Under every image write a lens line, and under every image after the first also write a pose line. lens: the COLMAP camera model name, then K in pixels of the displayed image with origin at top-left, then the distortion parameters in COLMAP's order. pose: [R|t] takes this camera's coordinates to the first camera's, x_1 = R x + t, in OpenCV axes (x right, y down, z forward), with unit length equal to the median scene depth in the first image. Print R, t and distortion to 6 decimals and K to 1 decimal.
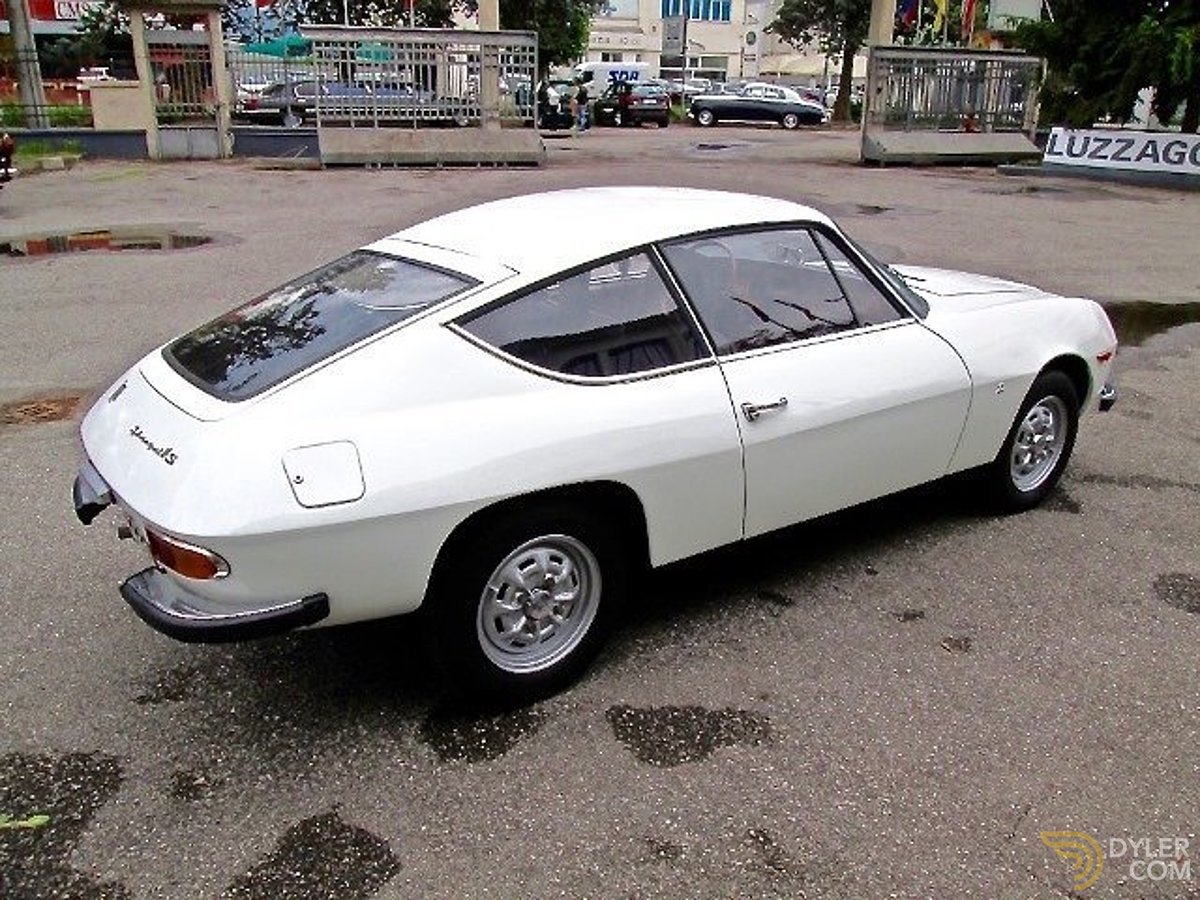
lens RADIAL K [[1011.9, 0, 610.4], [0, 1011.9, 445.6], [0, 0, 1]] dist [-0.051079, 0.039334]
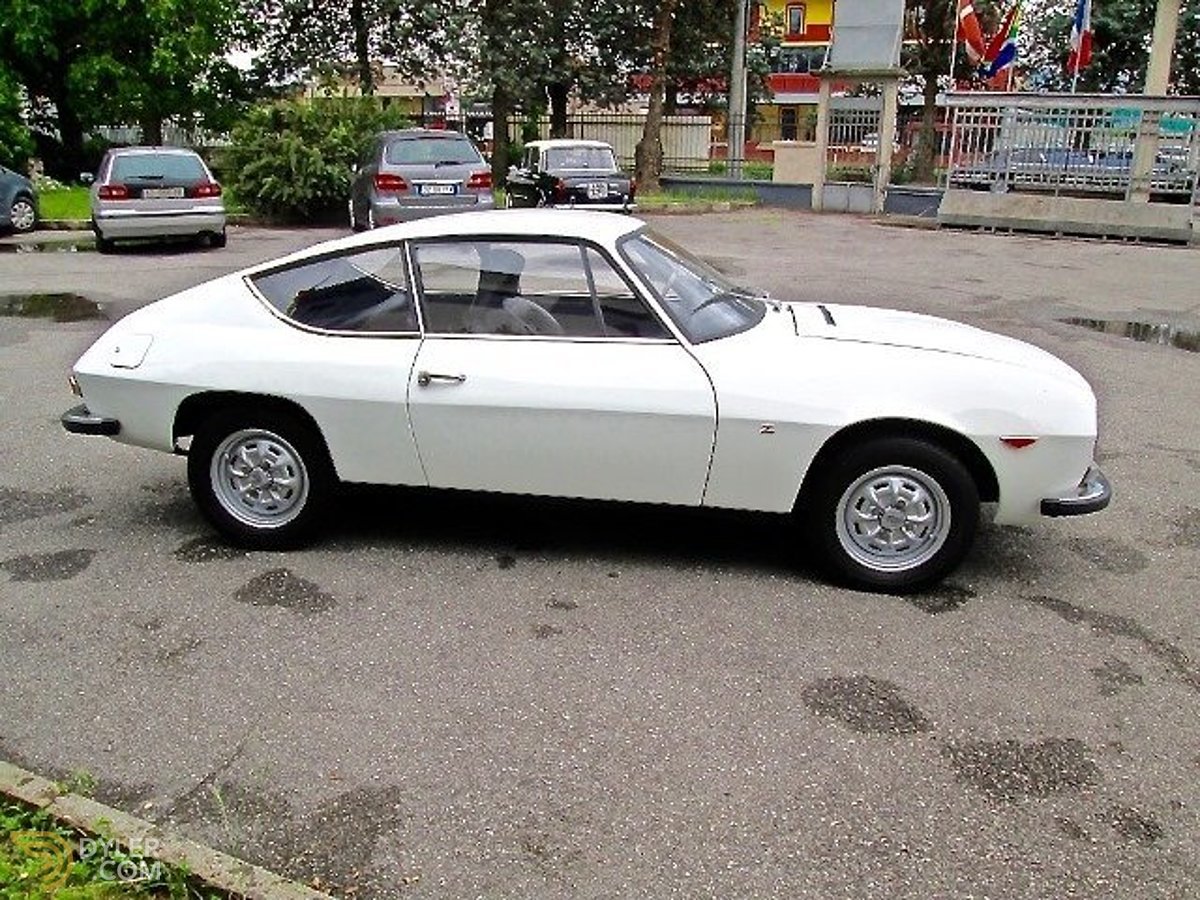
lens RADIAL K [[1011.9, 0, 610.4], [0, 1011.9, 445.6], [0, 0, 1]] dist [-0.051079, 0.039334]
pose [[0.744779, 0.202551, -0.635829, 0.162083], [-0.241689, 0.970008, 0.025906, -0.005903], [0.622006, 0.134379, 0.771395, 0.029349]]
